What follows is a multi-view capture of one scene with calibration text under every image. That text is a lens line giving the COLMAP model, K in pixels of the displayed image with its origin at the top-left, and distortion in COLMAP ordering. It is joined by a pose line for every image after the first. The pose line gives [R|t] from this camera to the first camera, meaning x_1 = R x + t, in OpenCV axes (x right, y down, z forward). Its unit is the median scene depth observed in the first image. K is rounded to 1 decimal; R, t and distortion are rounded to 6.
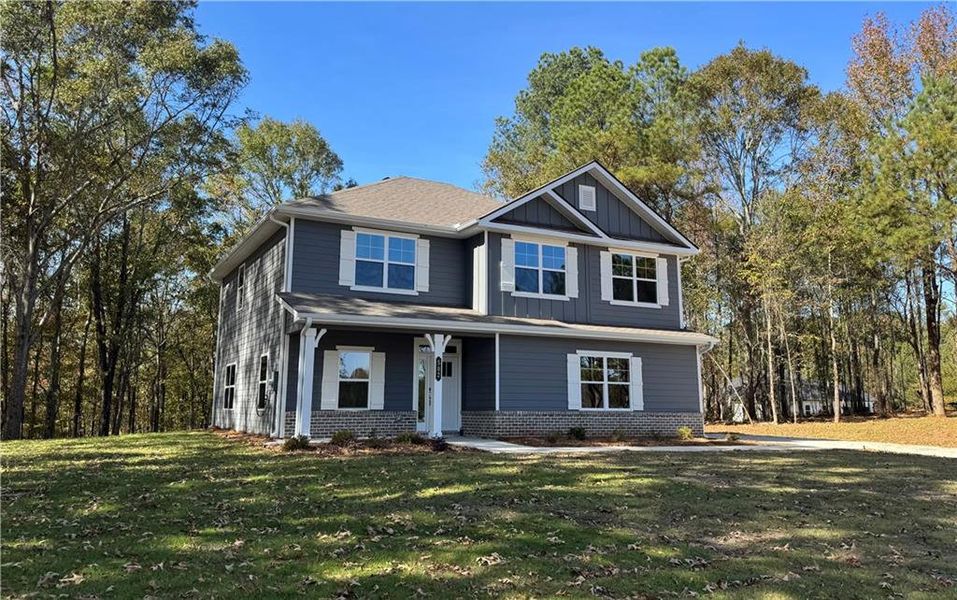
lens RADIAL K [[685.5, 0, 480.1], [0, 685.5, 292.1], [0, 0, 1]] dist [0.004952, 0.001281]
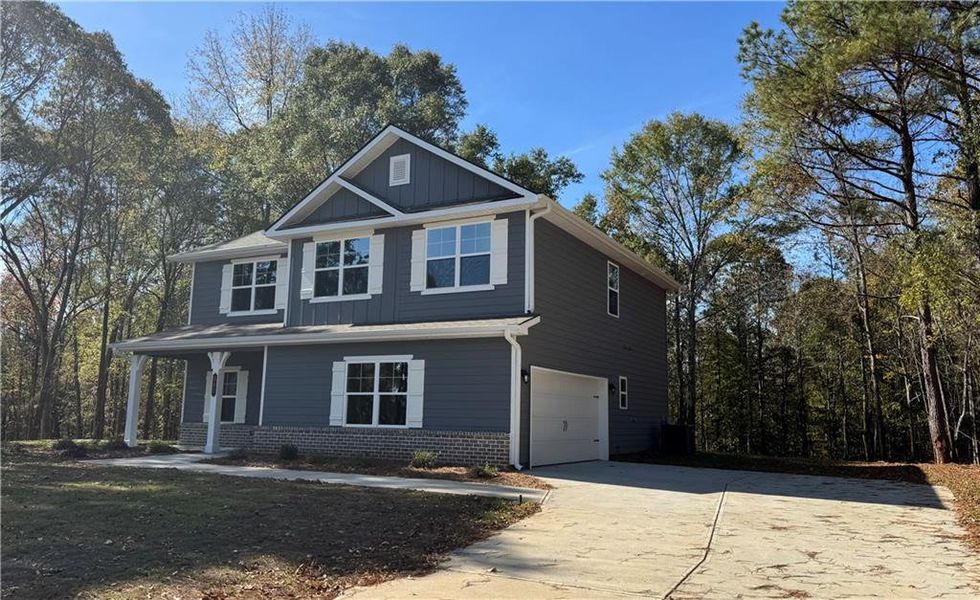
lens RADIAL K [[809.9, 0, 487.6], [0, 809.9, 295.0], [0, 0, 1]] dist [0.021224, 0.001060]
pose [[0.562826, -0.122521, -0.817444, 1.065559], [0.121933, 0.990441, -0.064497, 0.093400], [0.817532, -0.063373, 0.572385, 0.555845]]
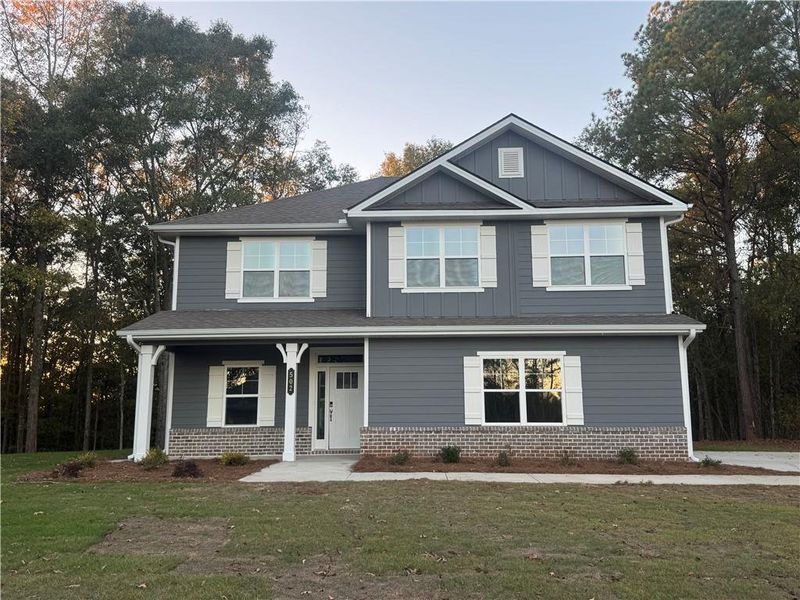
lens RADIAL K [[677.5, 0, 414.2], [0, 677.5, 309.7], [0, 0, 1]] dist [0.011063, -0.006477]
pose [[0.883846, -0.084008, -0.460172, 0.438015], [0.087365, 0.996077, -0.014040, 0.039230], [0.459547, -0.027794, 0.887719, 0.249692]]
